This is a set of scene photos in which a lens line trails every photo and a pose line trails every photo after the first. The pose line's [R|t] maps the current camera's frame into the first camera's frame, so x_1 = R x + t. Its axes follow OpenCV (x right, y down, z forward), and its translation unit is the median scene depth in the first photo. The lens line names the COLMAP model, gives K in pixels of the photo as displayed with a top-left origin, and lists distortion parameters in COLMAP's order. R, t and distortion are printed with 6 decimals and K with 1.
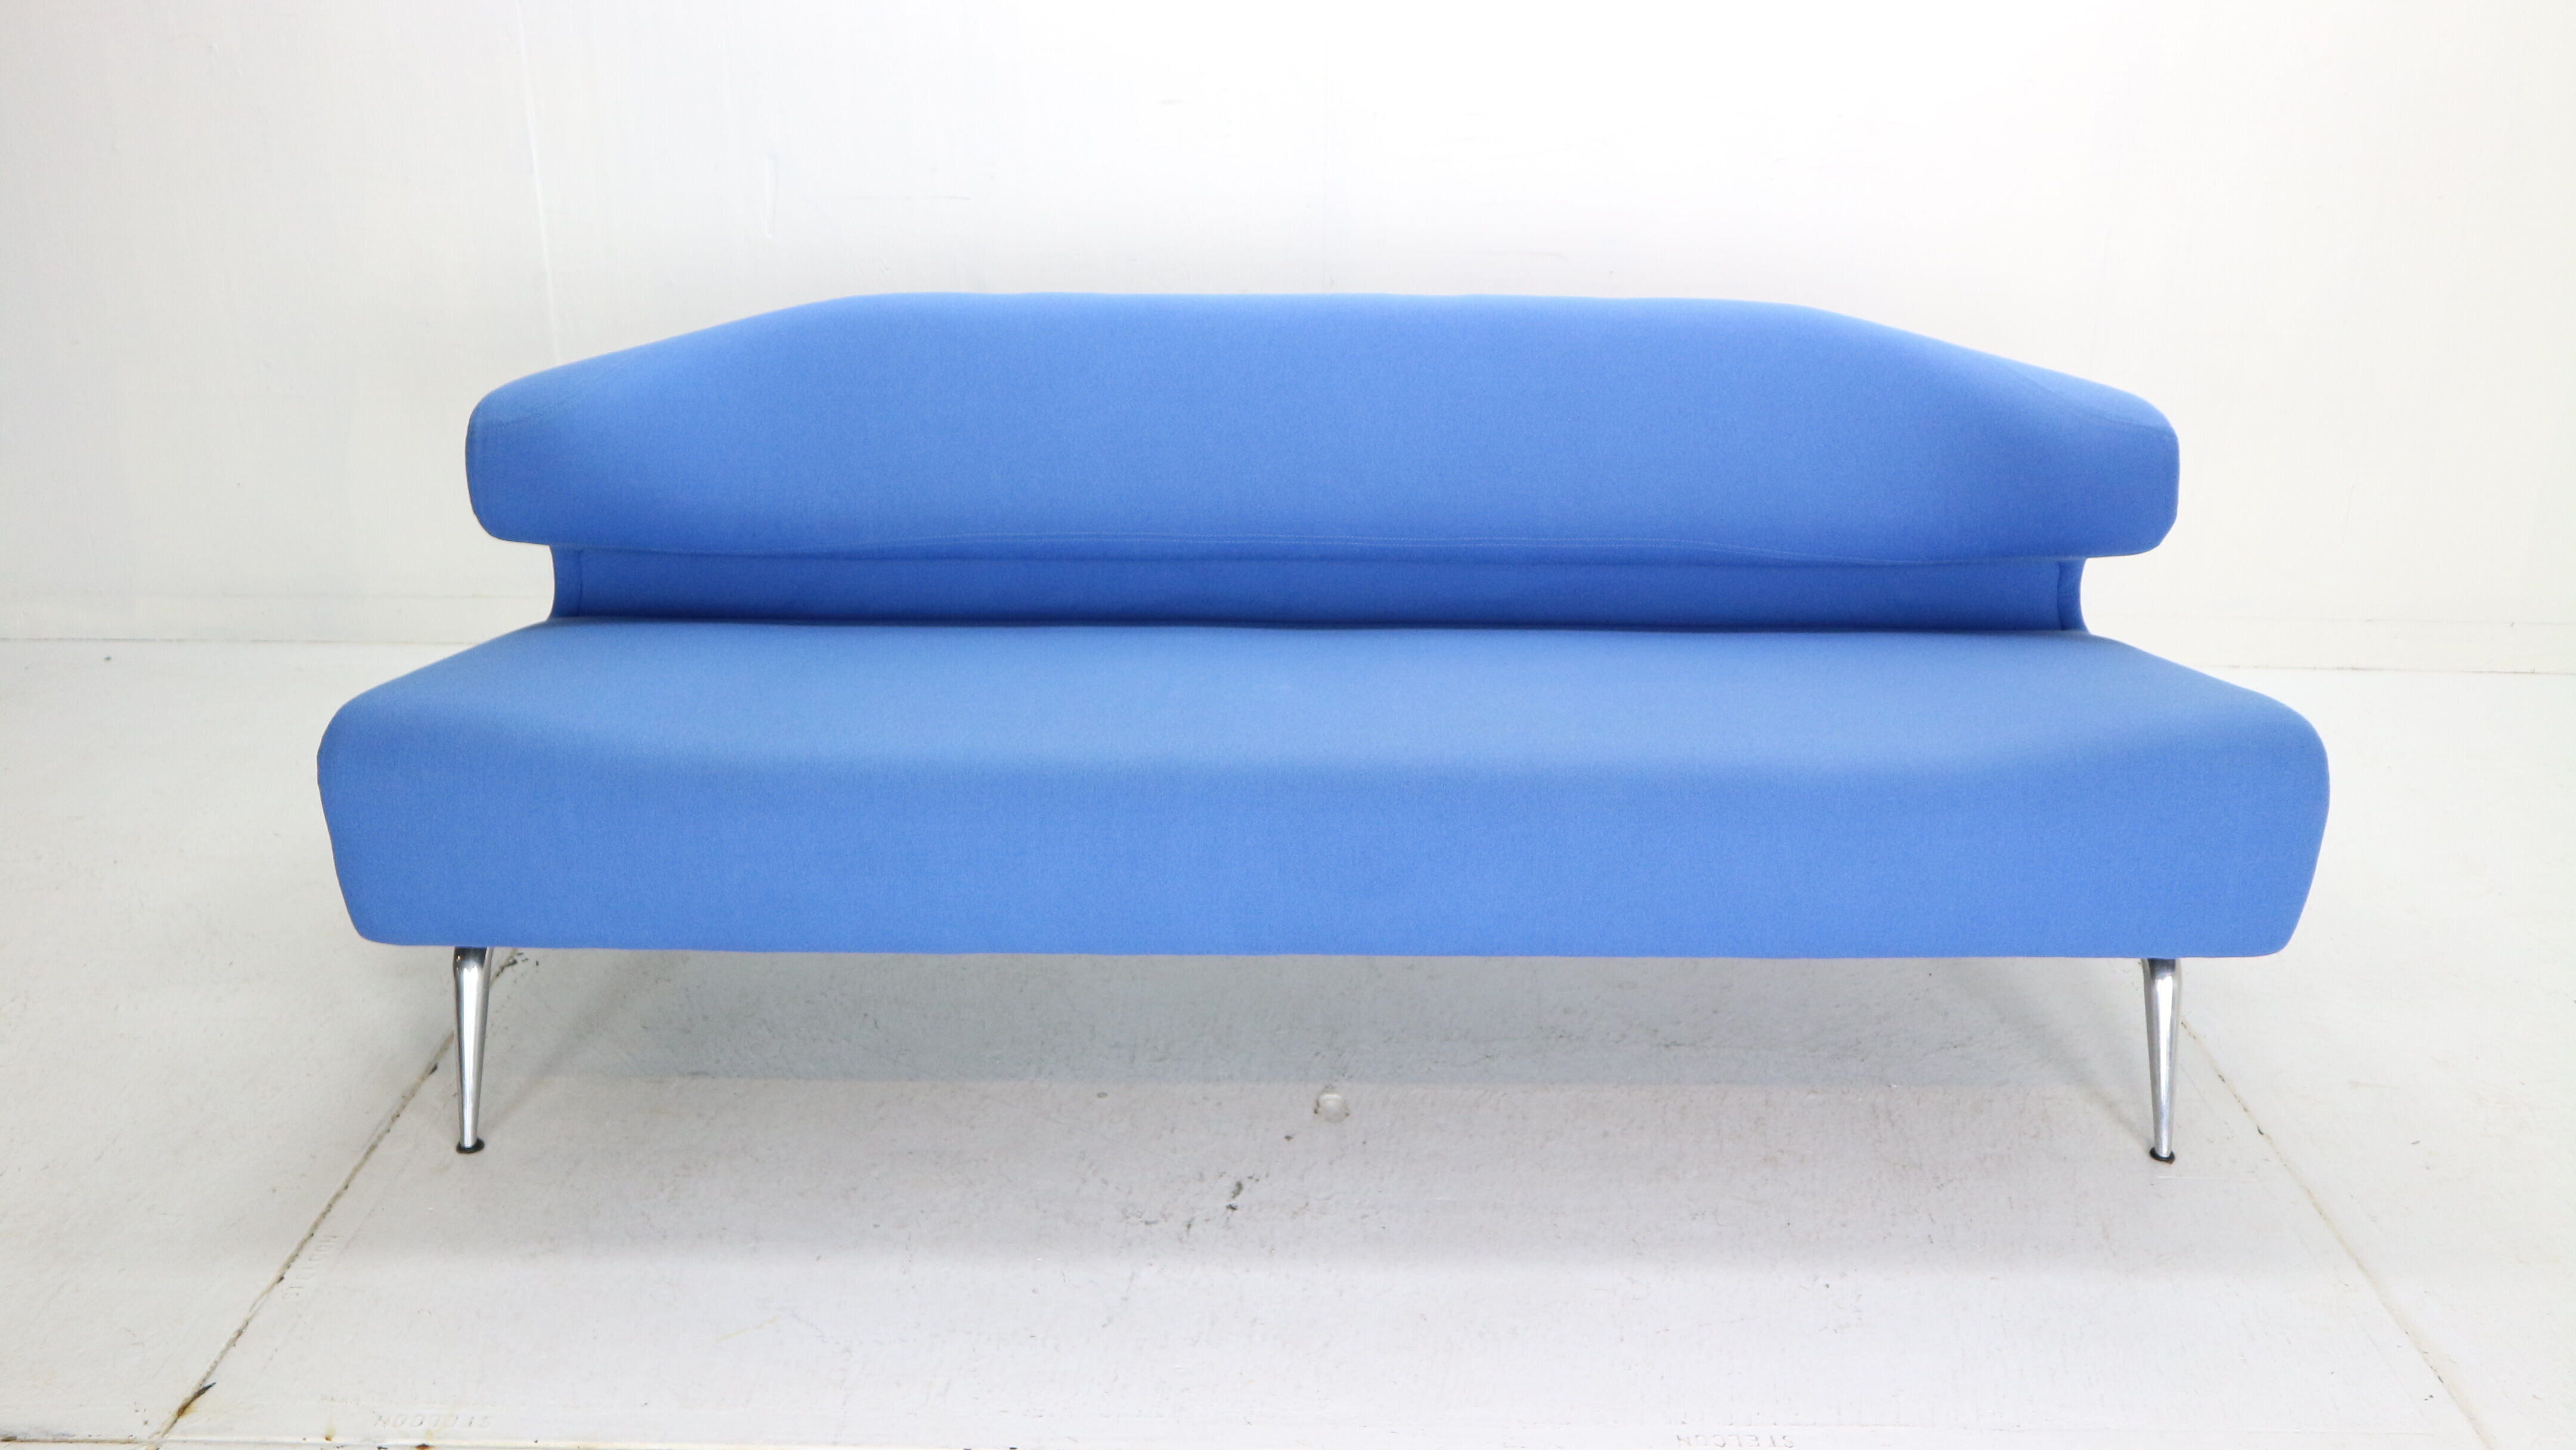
lens RADIAL K [[2196.1, 0, 1287.8], [0, 2196.1, 737.2], [0, 0, 1]] dist [-0.060448, 0.078923]
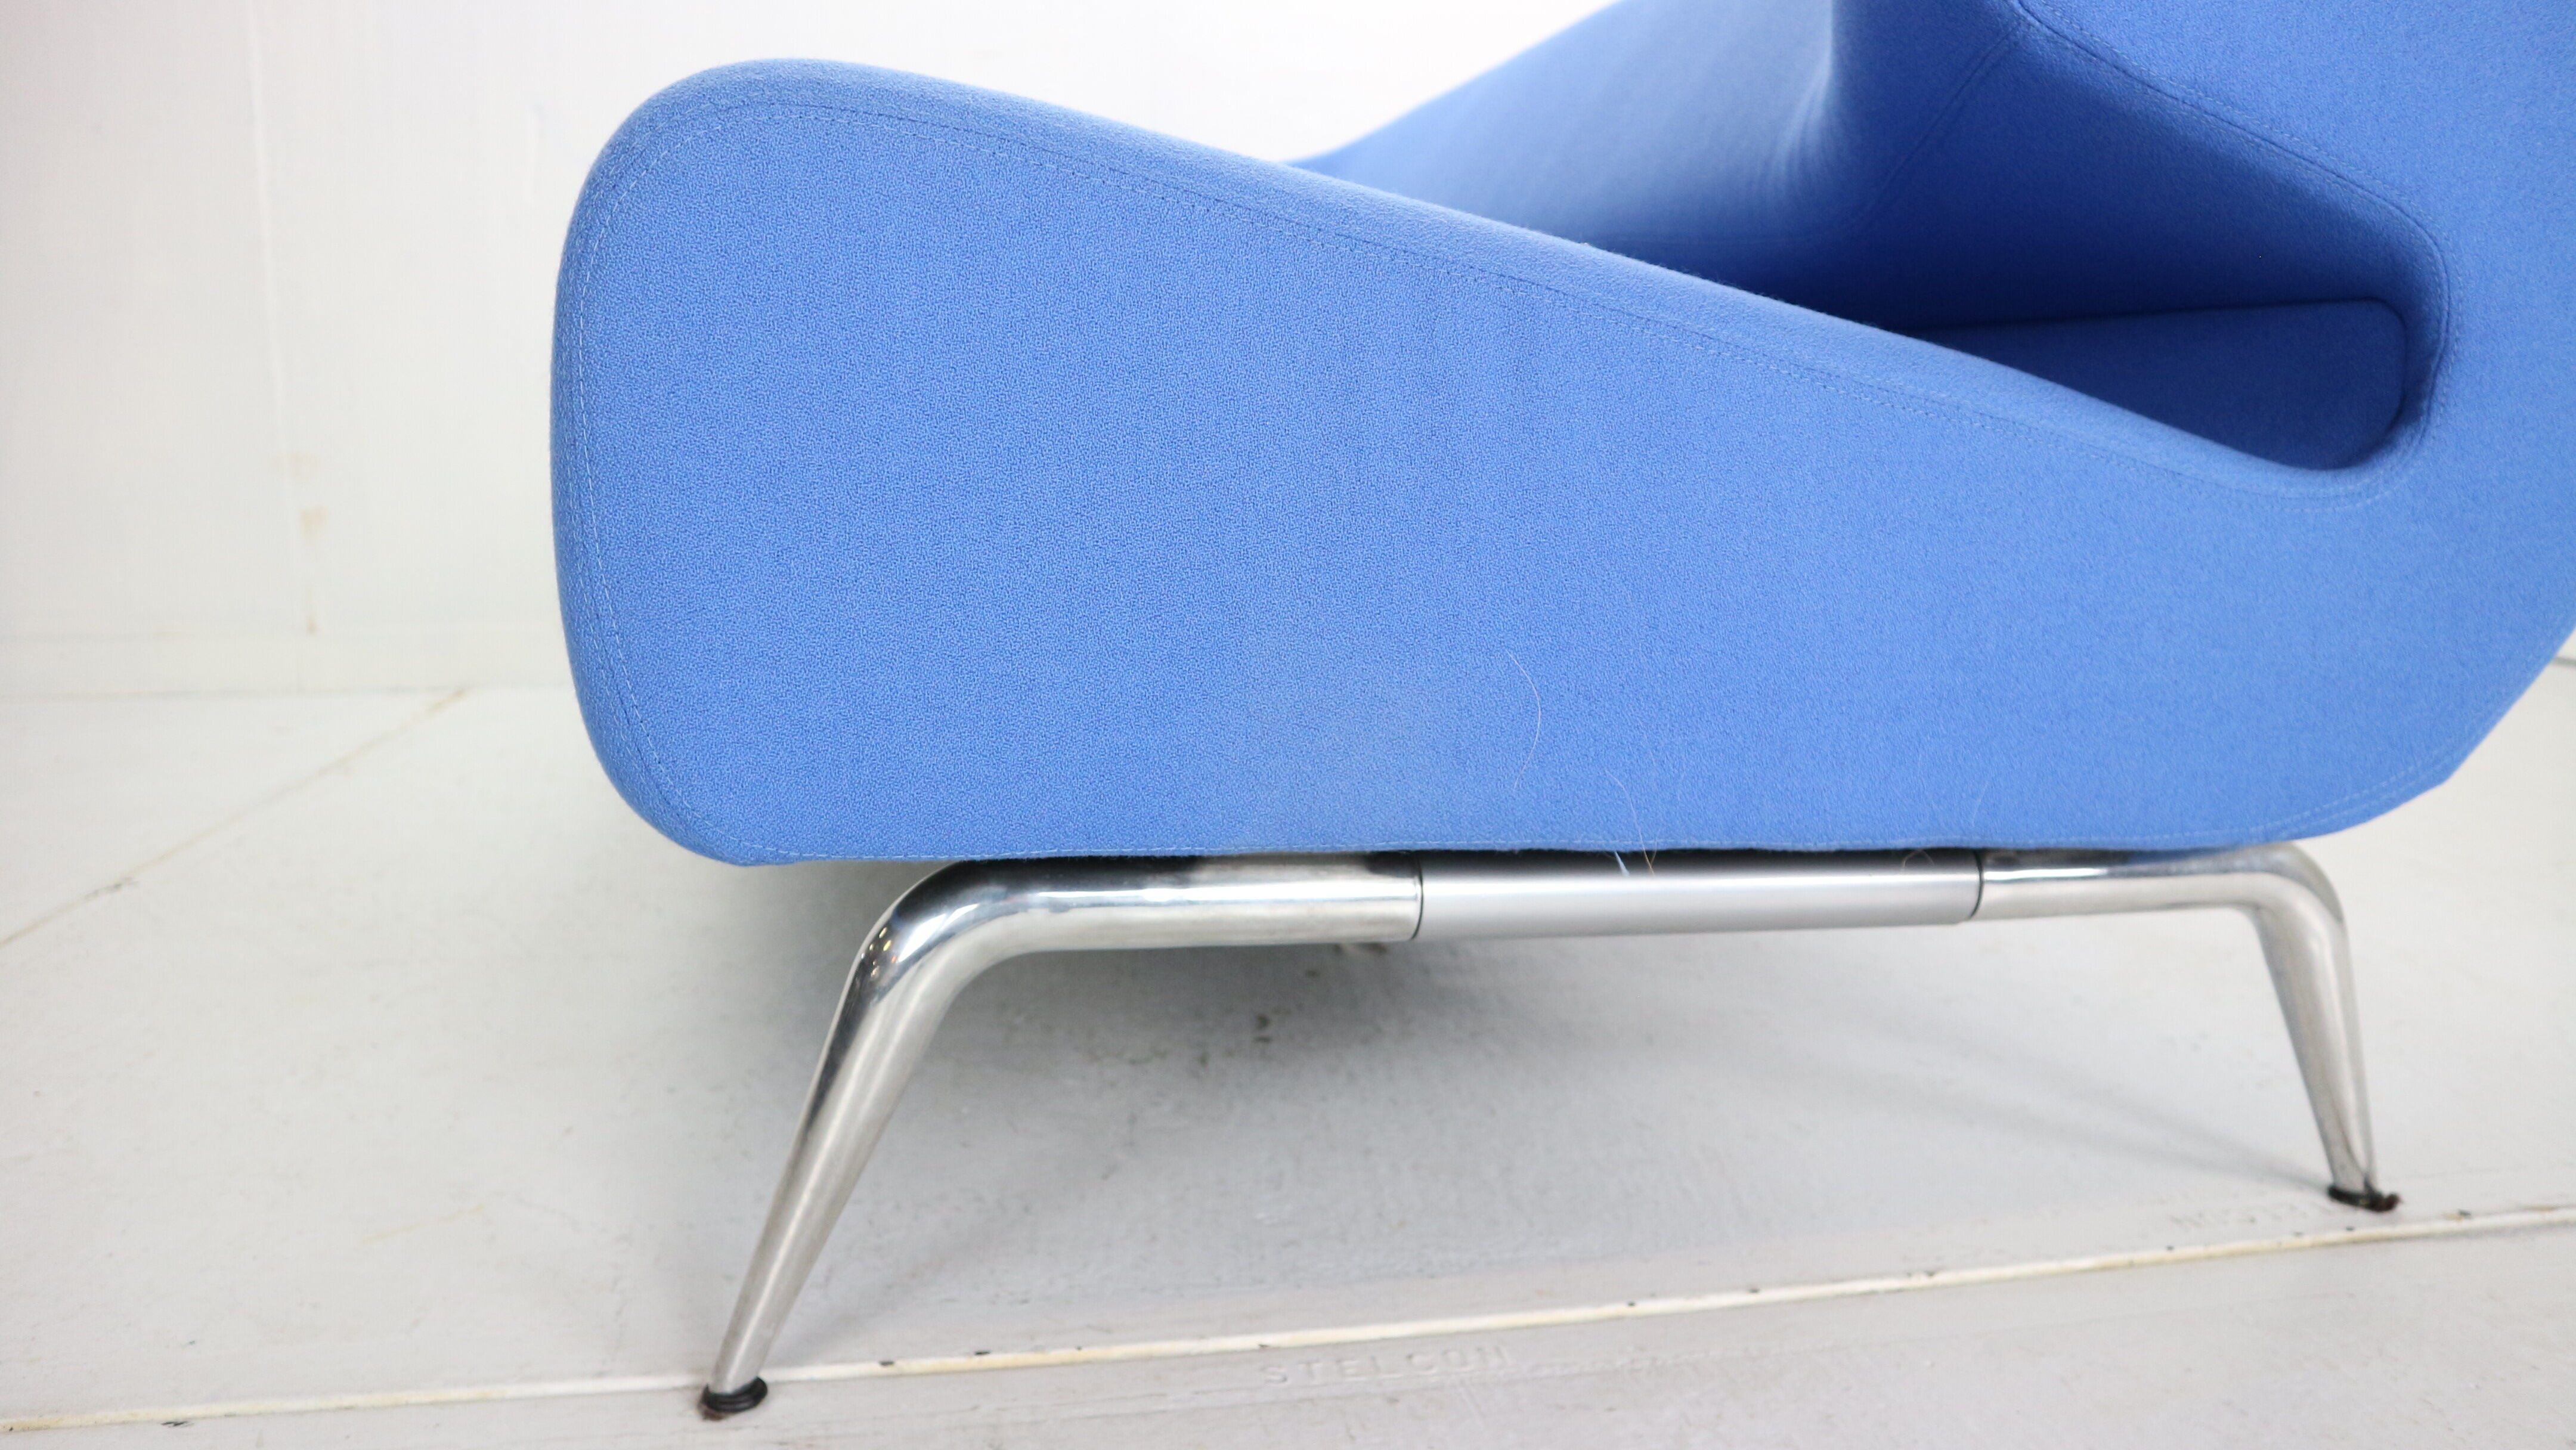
lens RADIAL K [[1786.1, 0, 1296.3], [0, 1786.1, 732.7], [0, 0, 1]] dist [-0.117043, 0.076441]
pose [[0.983103, -0.032689, 0.180111, -0.105166], [0.070636, 0.975466, -0.208511, 0.237768], [-0.168876, 0.217710, 0.961292, 0.499280]]
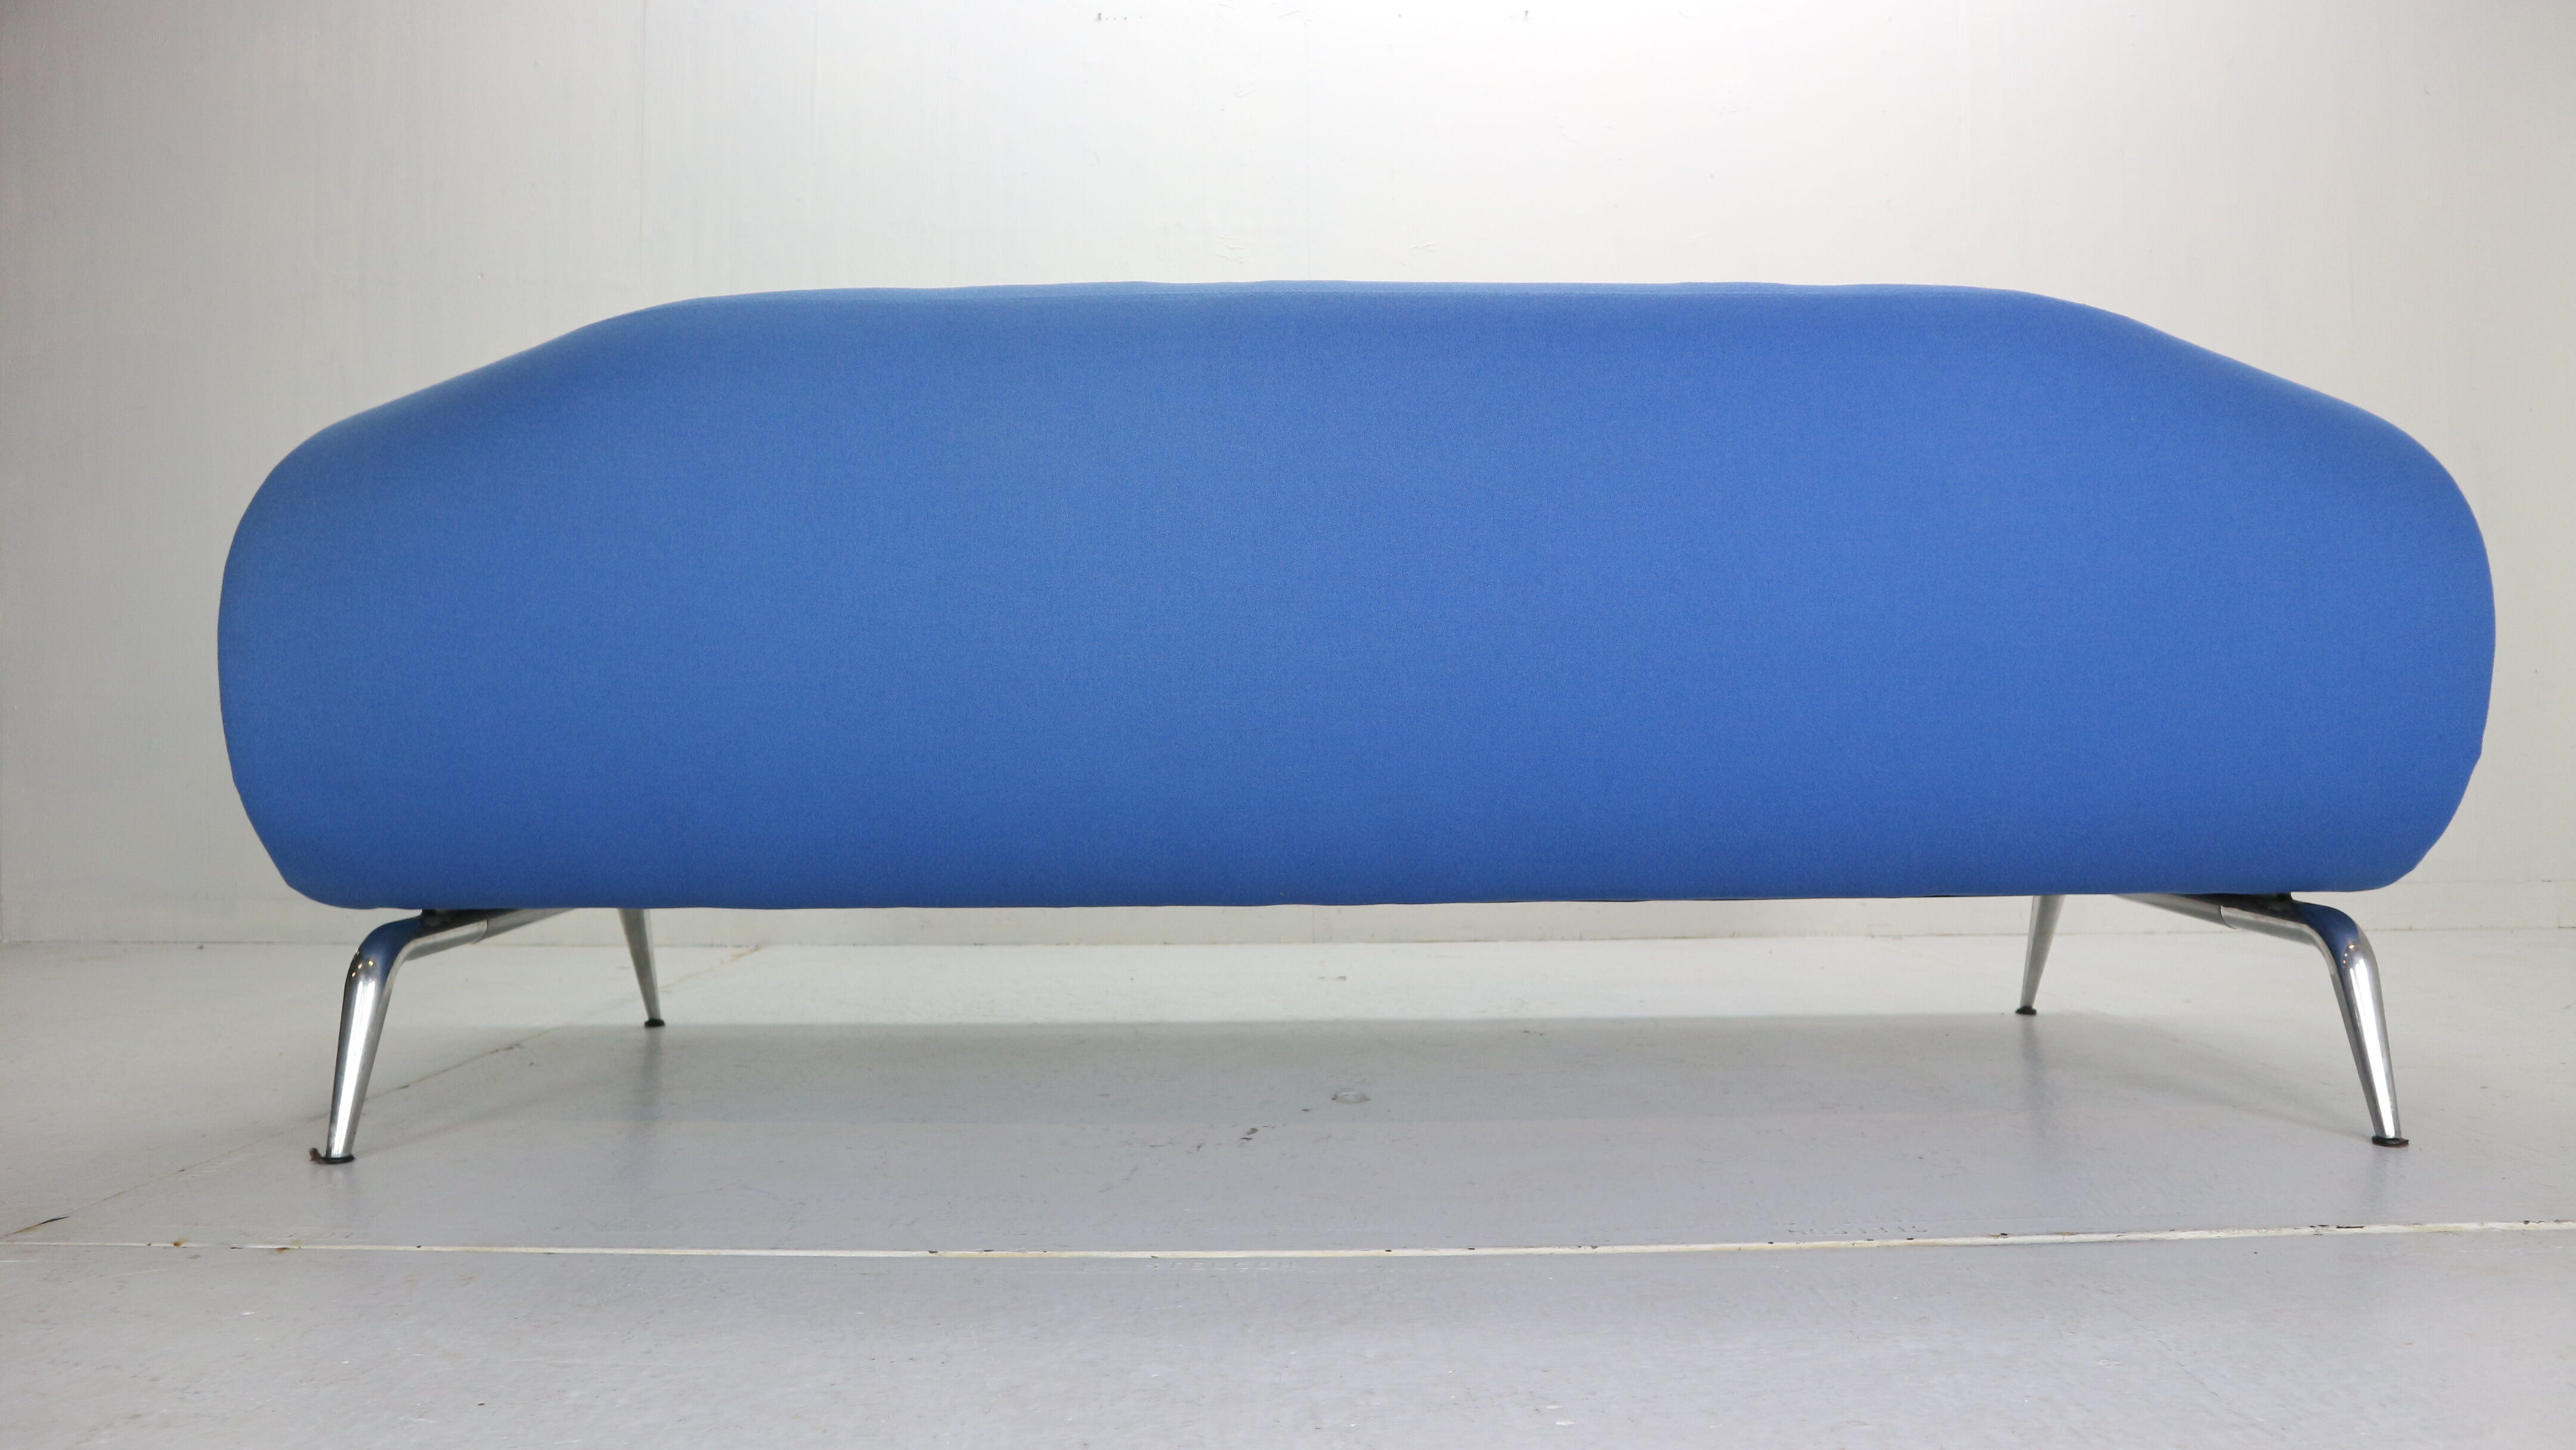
lens RADIAL K [[1786.1, 0, 1284.8], [0, 1786.1, 714.1], [0, 0, 1]] dist [-0.117043, 0.076441]
pose [[0.999794, -0.015026, 0.013624, -0.017388], [0.019210, 0.917124, -0.398140, 0.348208], [-0.006513, 0.398320, 0.917224, 0.264733]]
